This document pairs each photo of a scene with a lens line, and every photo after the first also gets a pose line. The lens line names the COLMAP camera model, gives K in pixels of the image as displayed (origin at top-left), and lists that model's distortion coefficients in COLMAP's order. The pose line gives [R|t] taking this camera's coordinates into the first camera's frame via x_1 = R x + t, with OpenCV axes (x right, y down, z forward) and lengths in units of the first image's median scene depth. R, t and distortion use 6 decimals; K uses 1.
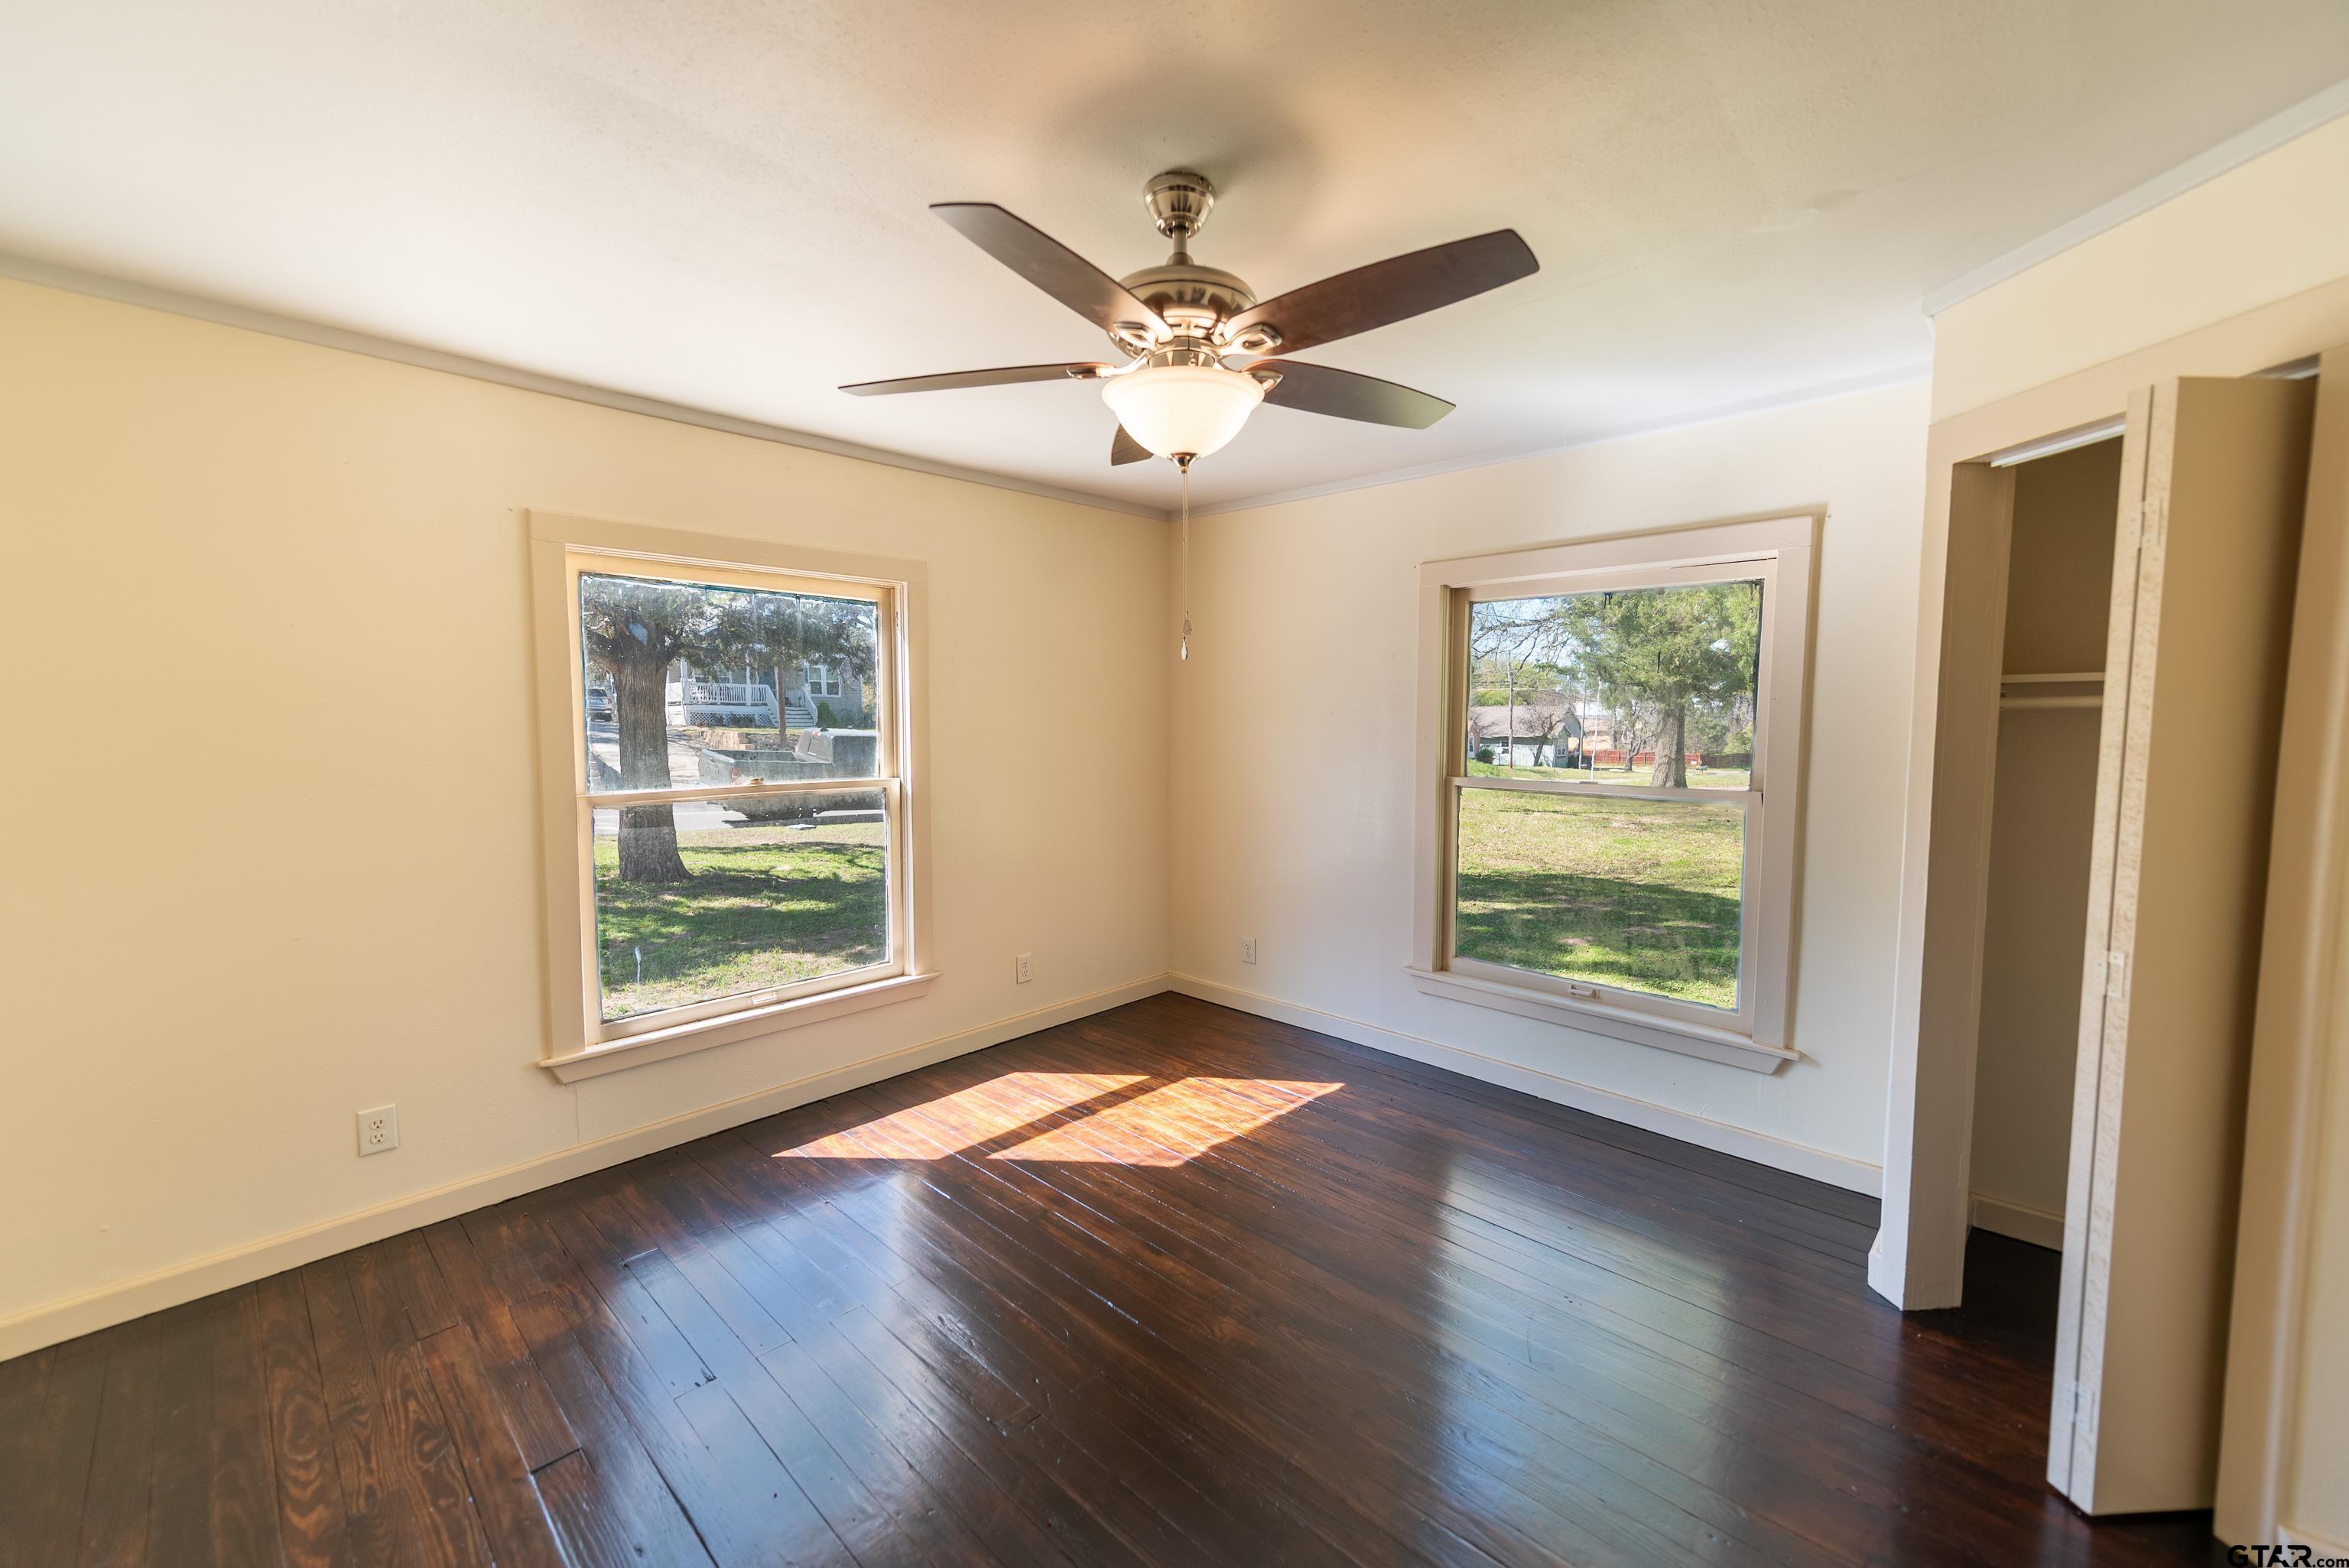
lens RADIAL K [[931.7, 0, 1170.7], [0, 931.7, 785.8], [0, 0, 1]] dist [0.013641, -0.000168]
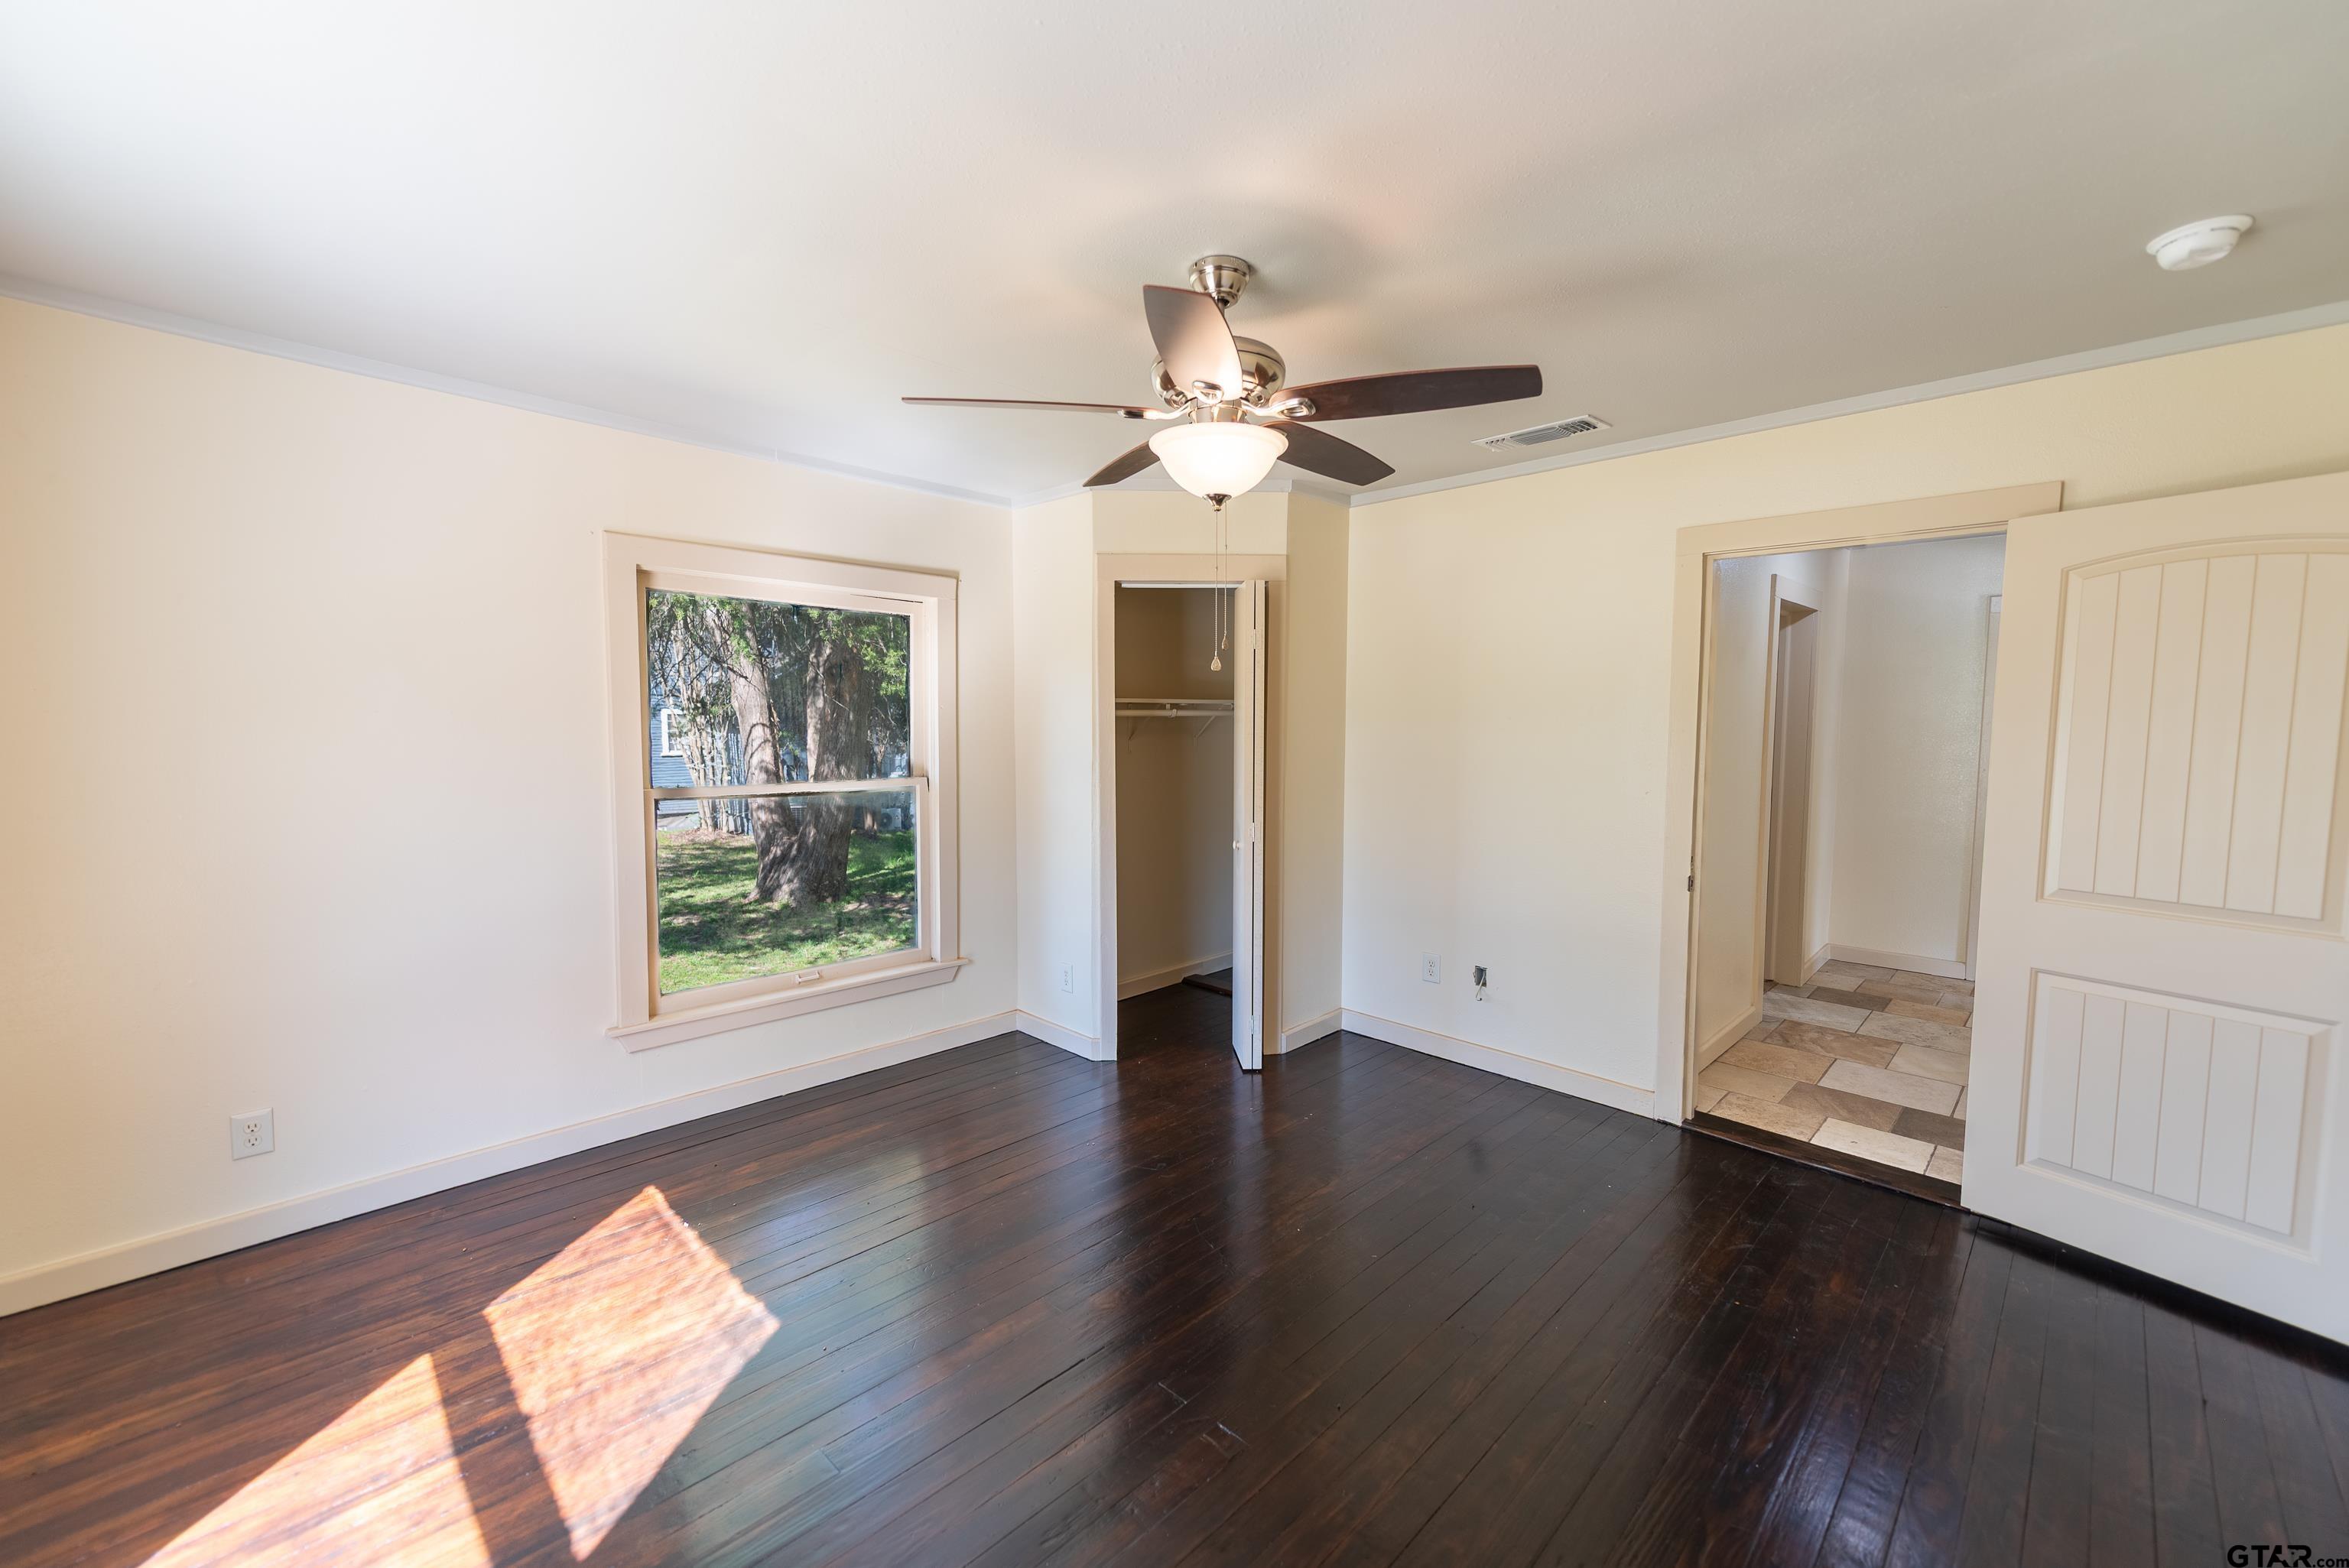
lens RADIAL K [[931.7, 0, 1170.7], [0, 931.7, 785.8], [0, 0, 1]] dist [0.013641, -0.000168]
pose [[0.025655, -0.072166, 0.997063, -0.674233], [0.076574, 0.994602, 0.070018, -0.046547], [-0.996734, 0.074553, 0.031042, 0.606328]]
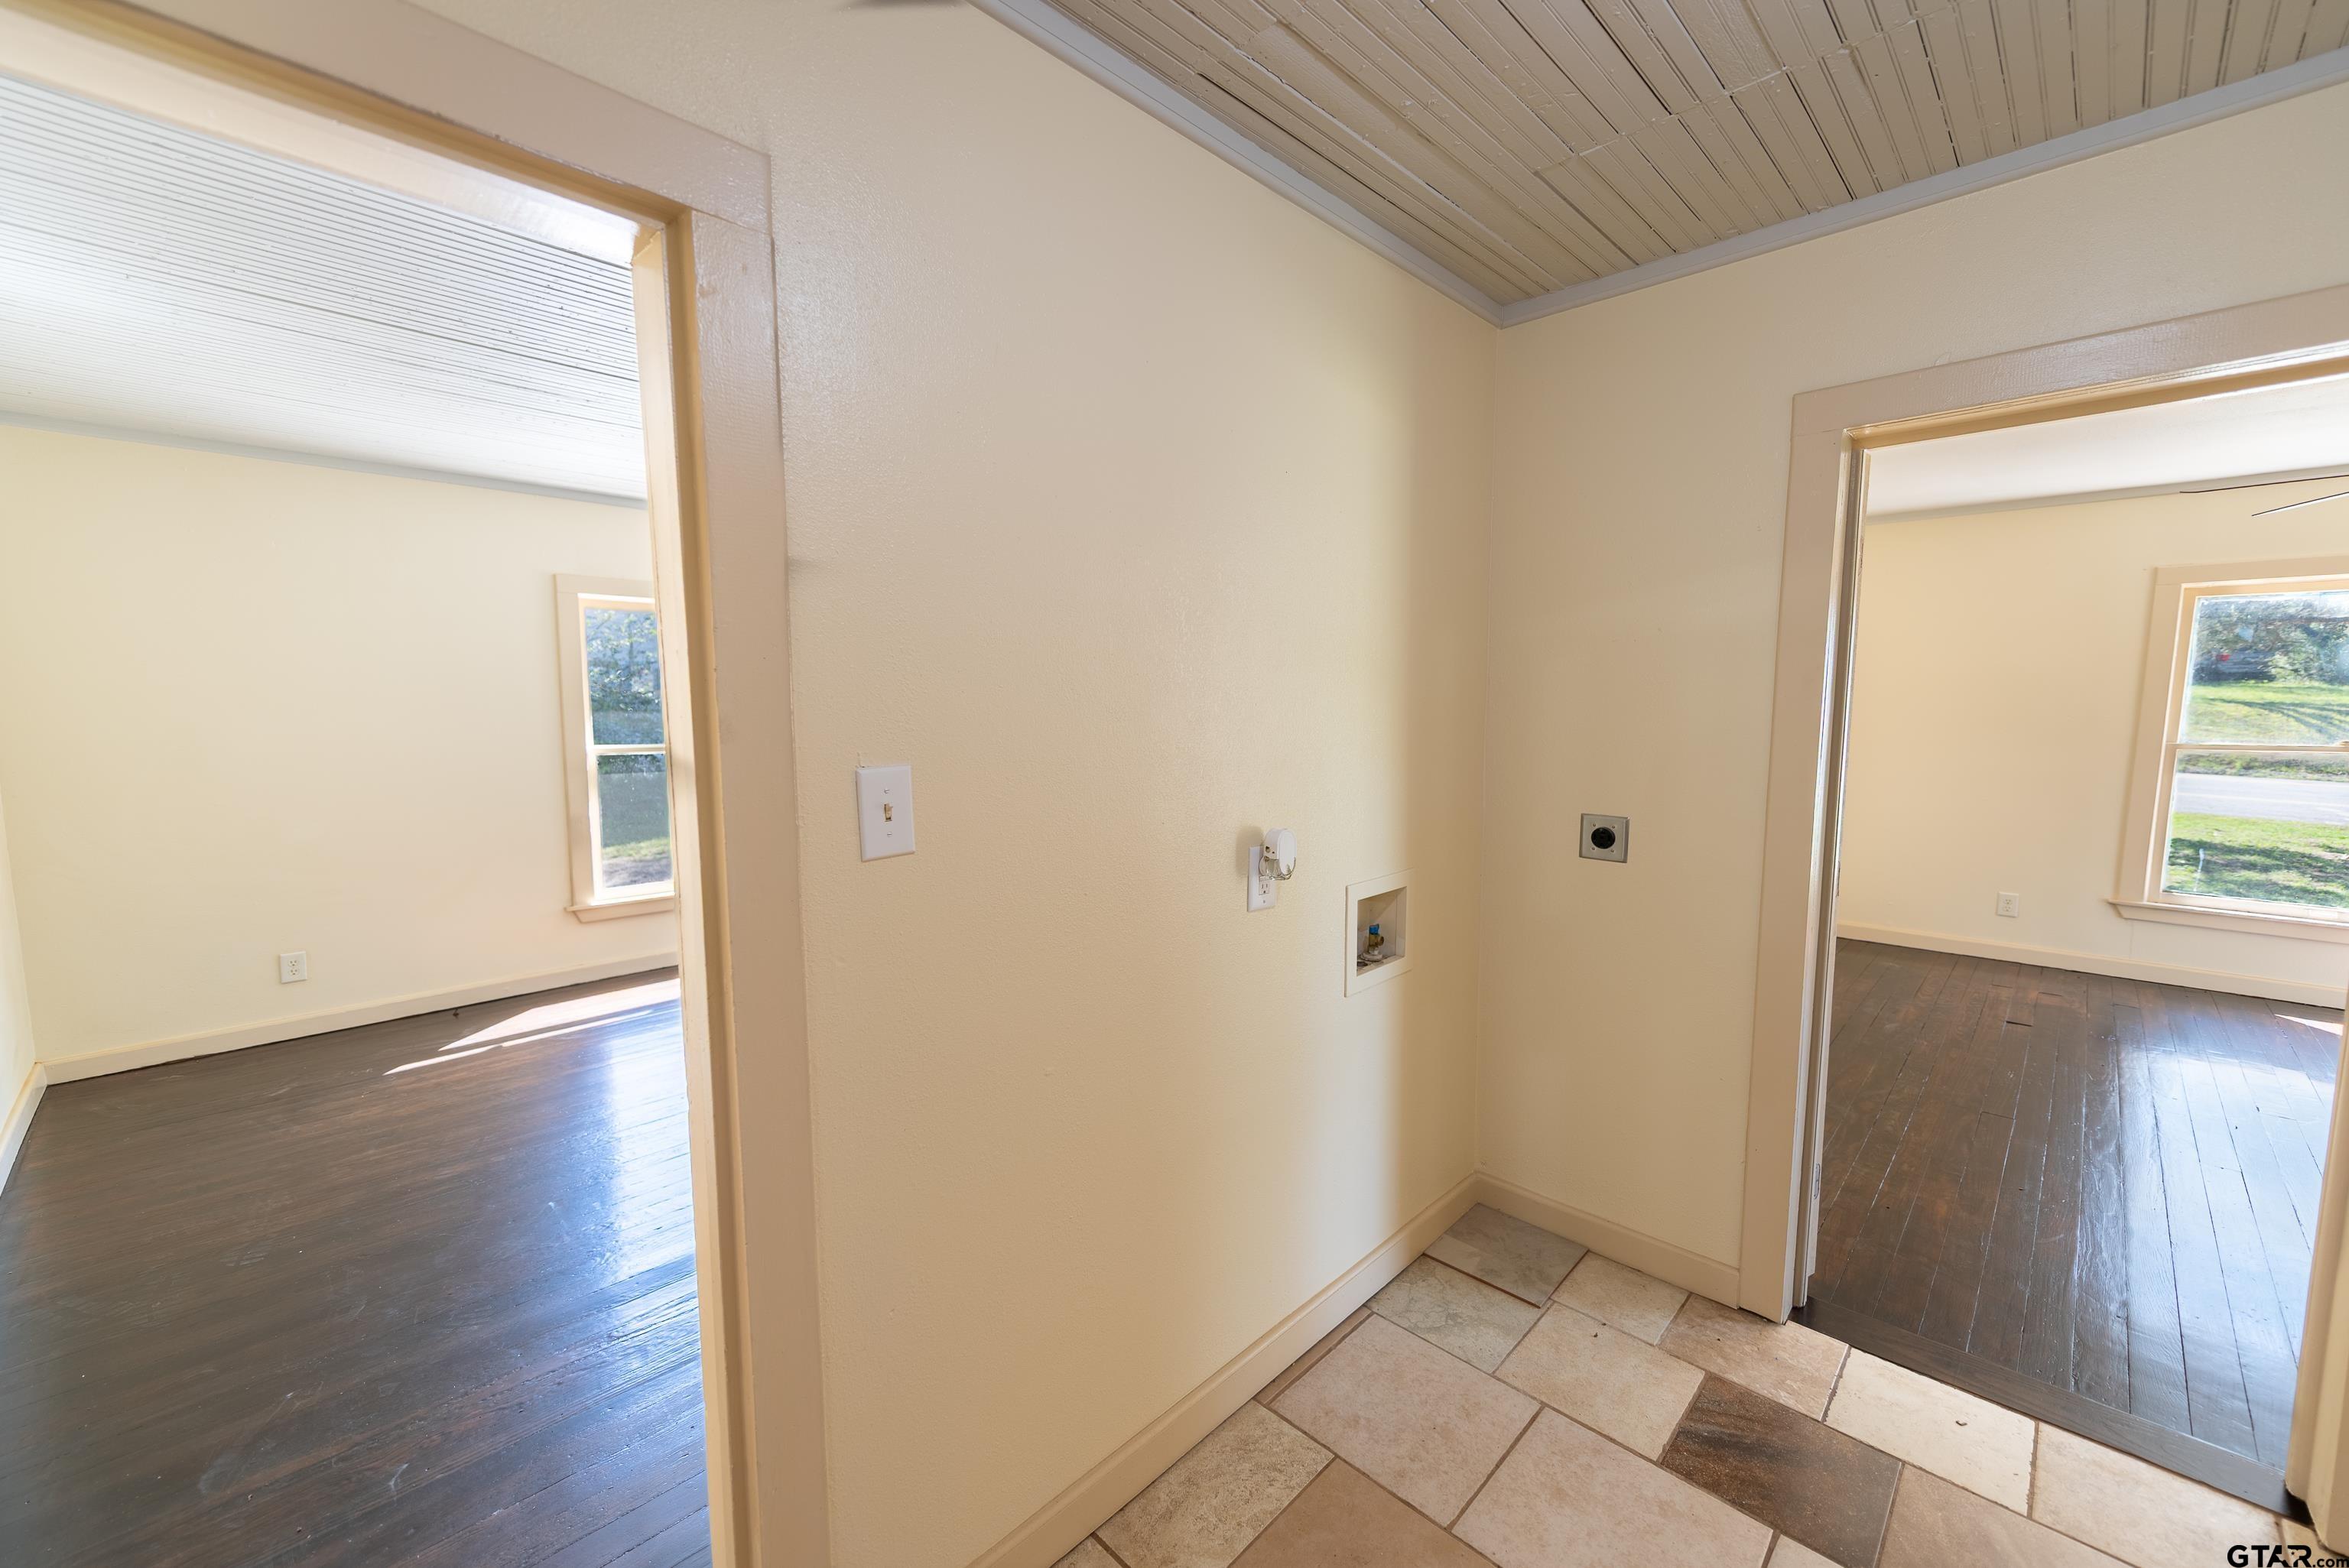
lens RADIAL K [[931.7, 0, 1170.7], [0, 931.7, 785.8], [0, 0, 1]] dist [0.013641, -0.000168]
pose [[-0.007855, 0.100958, -0.994860, 0.369250], [-0.075567, 0.991986, 0.101263, 0.019209], [0.997110, 0.075974, -0.000163, -0.252919]]
